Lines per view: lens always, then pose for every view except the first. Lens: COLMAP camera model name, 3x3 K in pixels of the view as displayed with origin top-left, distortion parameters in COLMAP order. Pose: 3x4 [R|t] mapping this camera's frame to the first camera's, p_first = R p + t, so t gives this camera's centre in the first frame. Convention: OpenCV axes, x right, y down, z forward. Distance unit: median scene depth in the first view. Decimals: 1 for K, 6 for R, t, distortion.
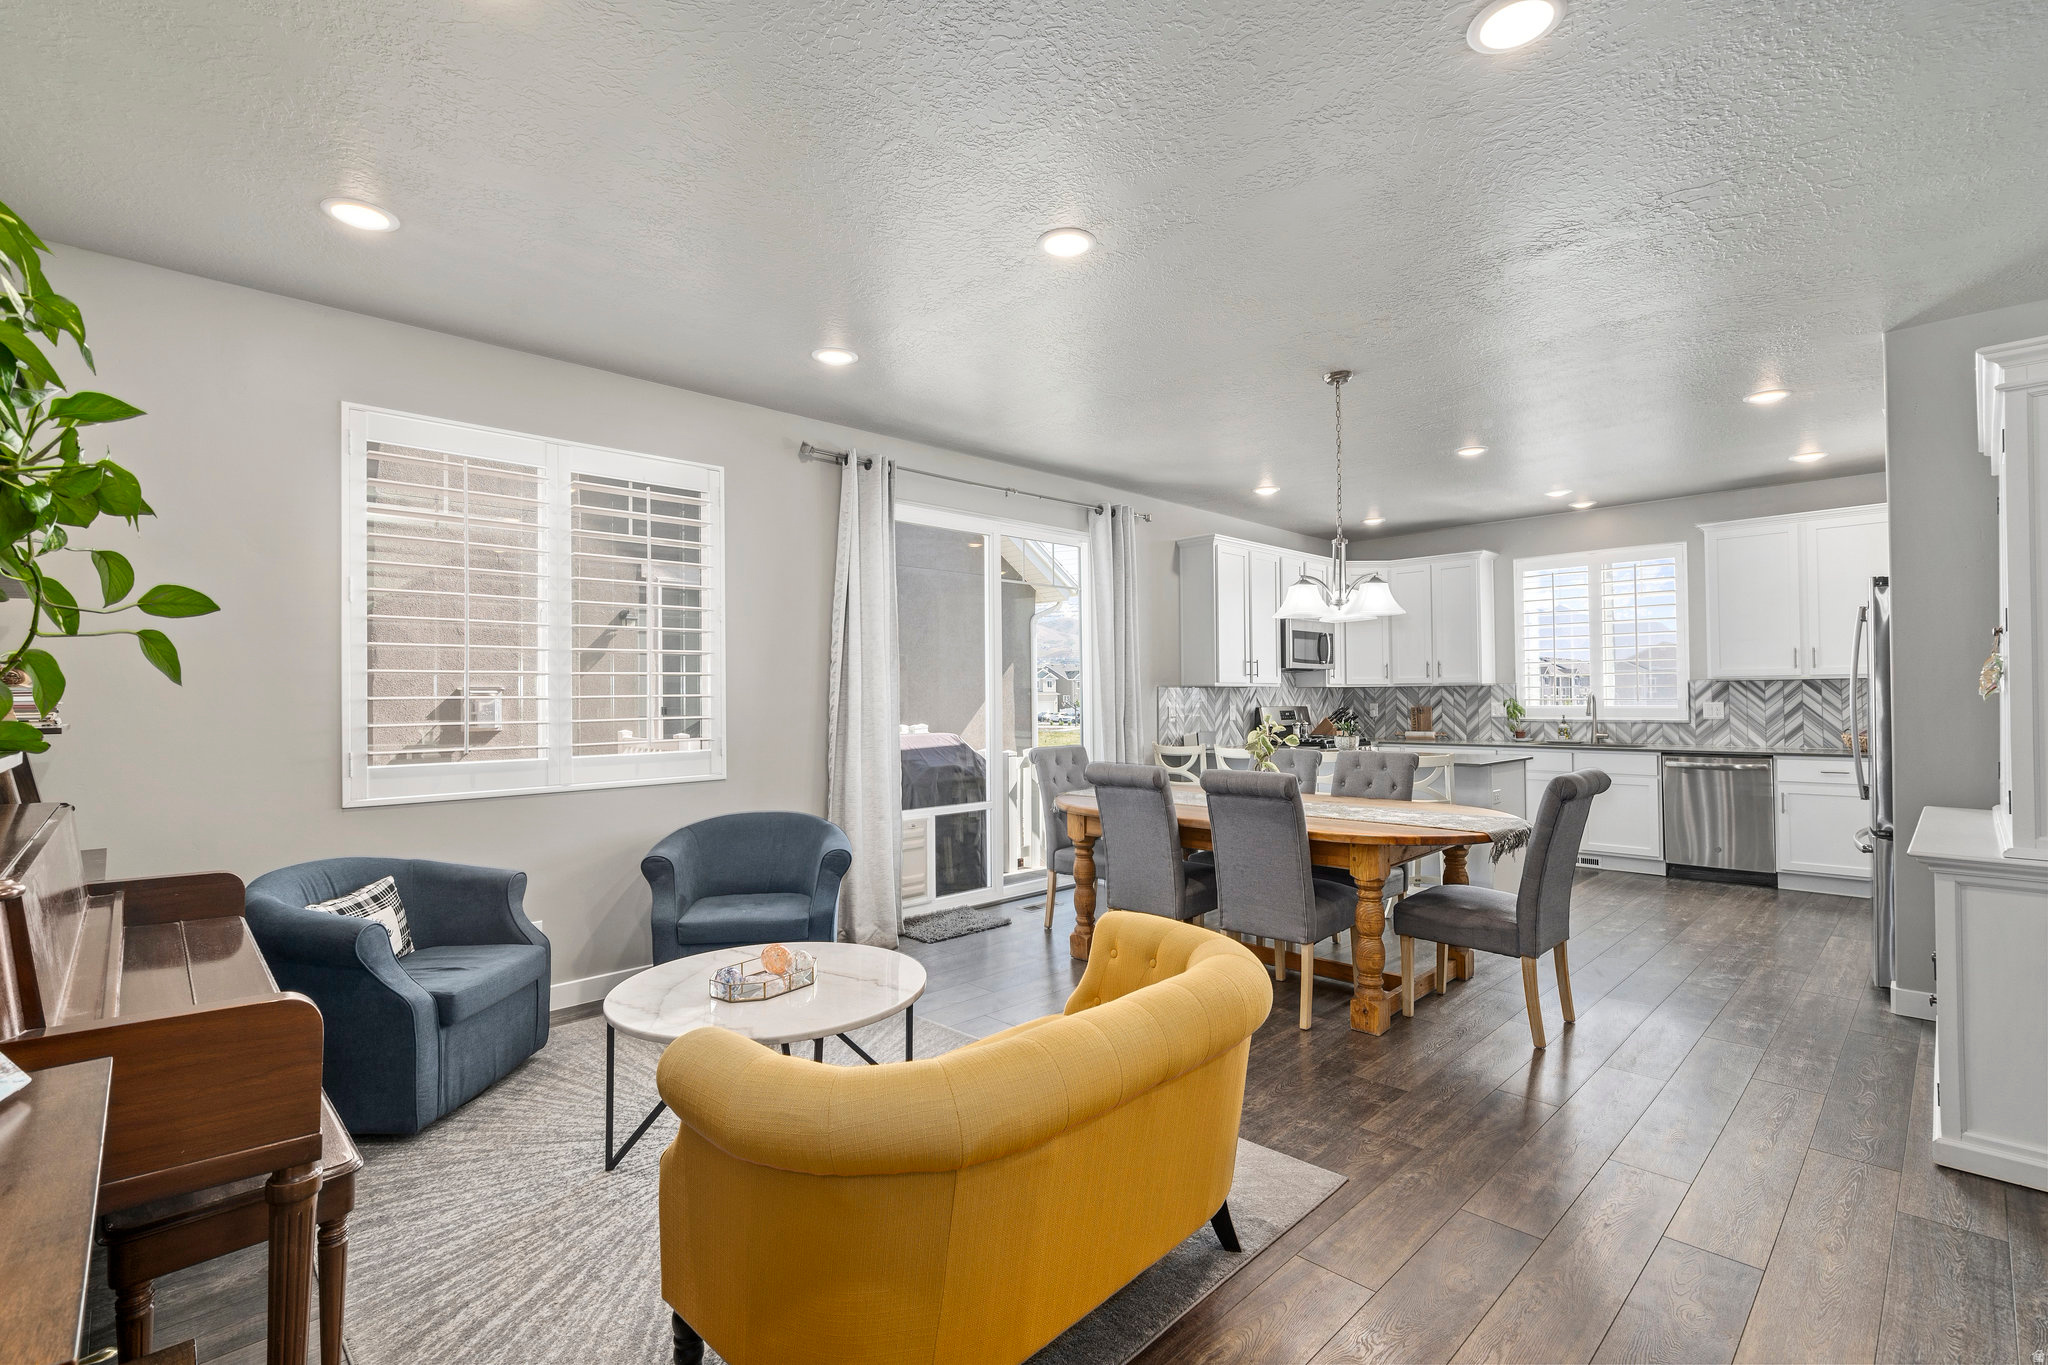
lens RADIAL K [[917.0, 0, 1034.4], [0, 917.0, 680.8], [0, 0, 1]] dist [-0.002958, 0.000189]
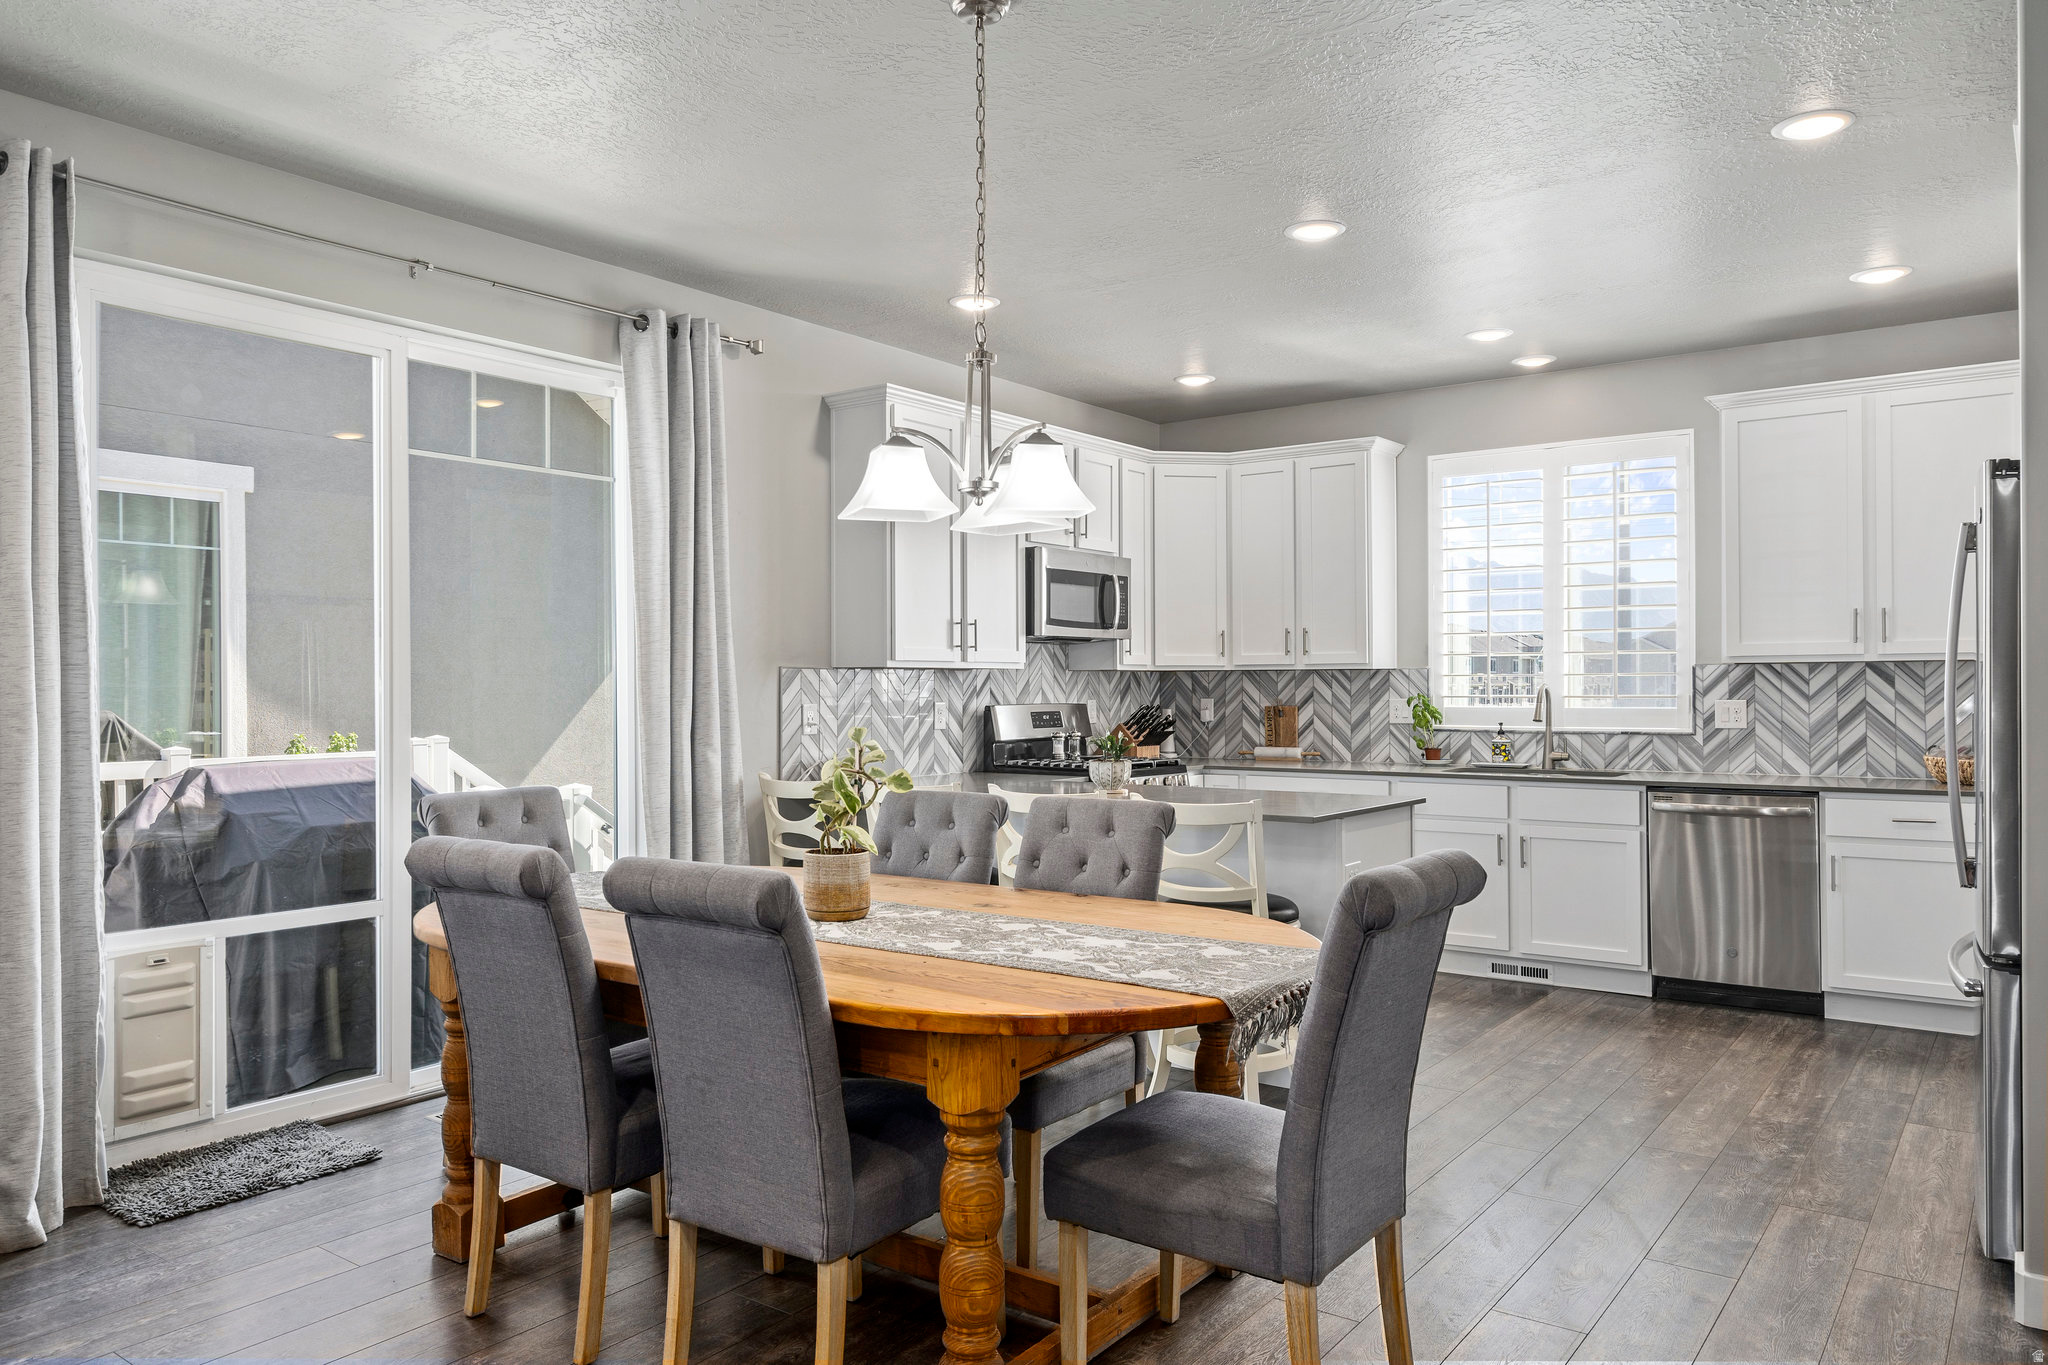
lens RADIAL K [[1397.8, 0, 1030.9], [0, 1397.8, 672.2], [0, 0, 1]] dist [0.006847, -0.000015]
pose [[0.987326, 0.005969, 0.158595, 0.157361], [-0.007318, 0.999942, 0.007928, 0.001579], [-0.158538, -0.008988, 0.987312, 0.185158]]
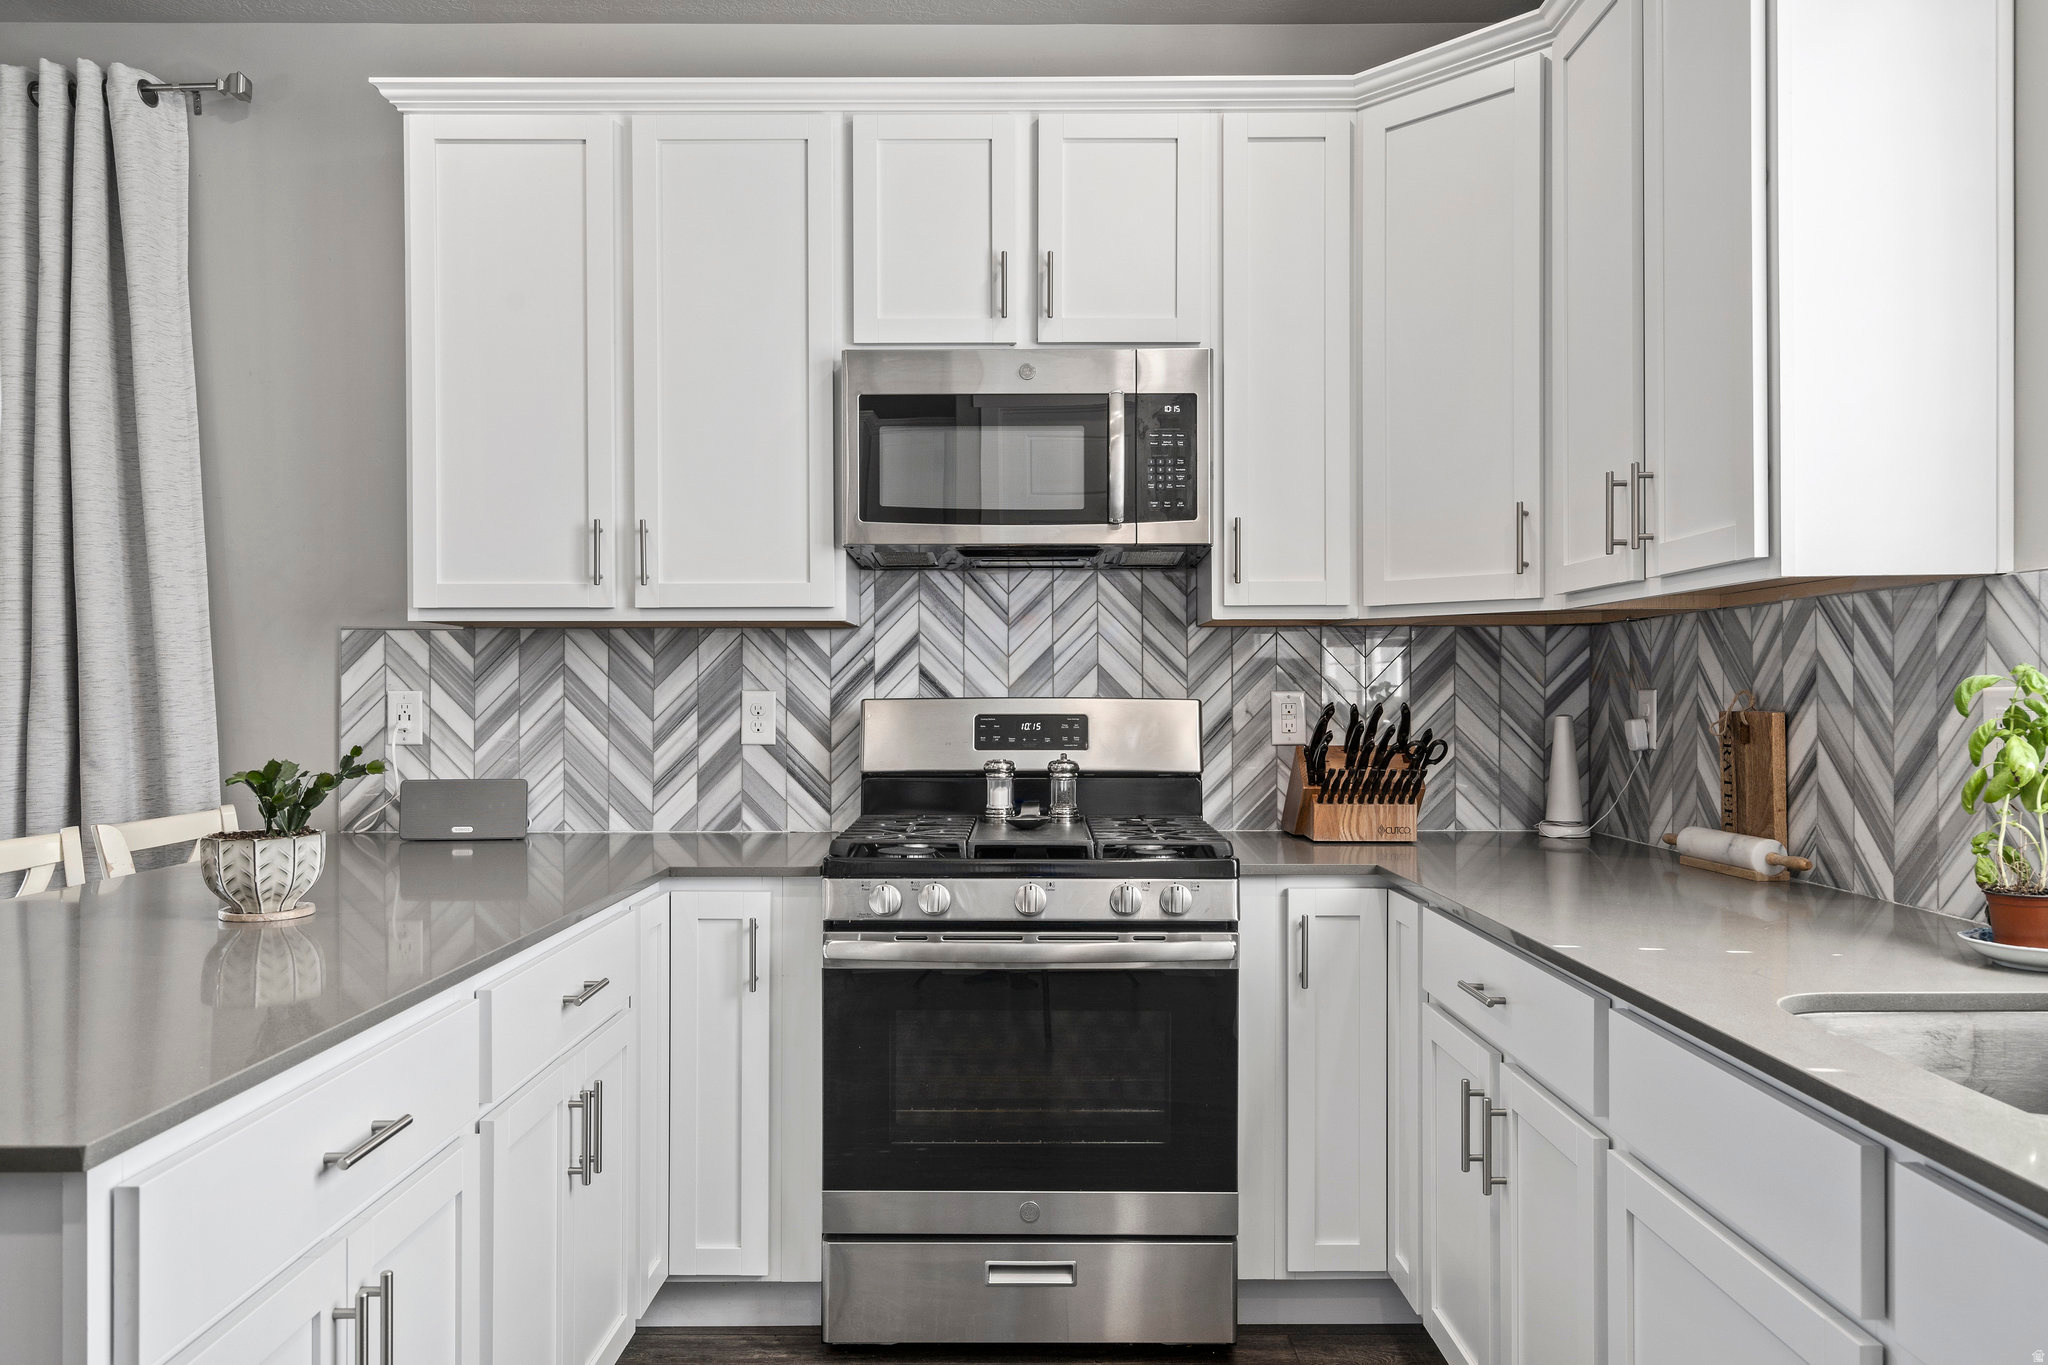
lens RADIAL K [[1397.8, 0, 1040.8], [0, 1397.8, 686.1], [0, 0, 1]] dist [0.006847, -0.000015]
pose [[0.719379, 0.002897, -0.694612, 0.669348], [0.009891, 0.999847, 0.014413, 0.022428], [0.694547, -0.017239, 0.719240, 0.866822]]
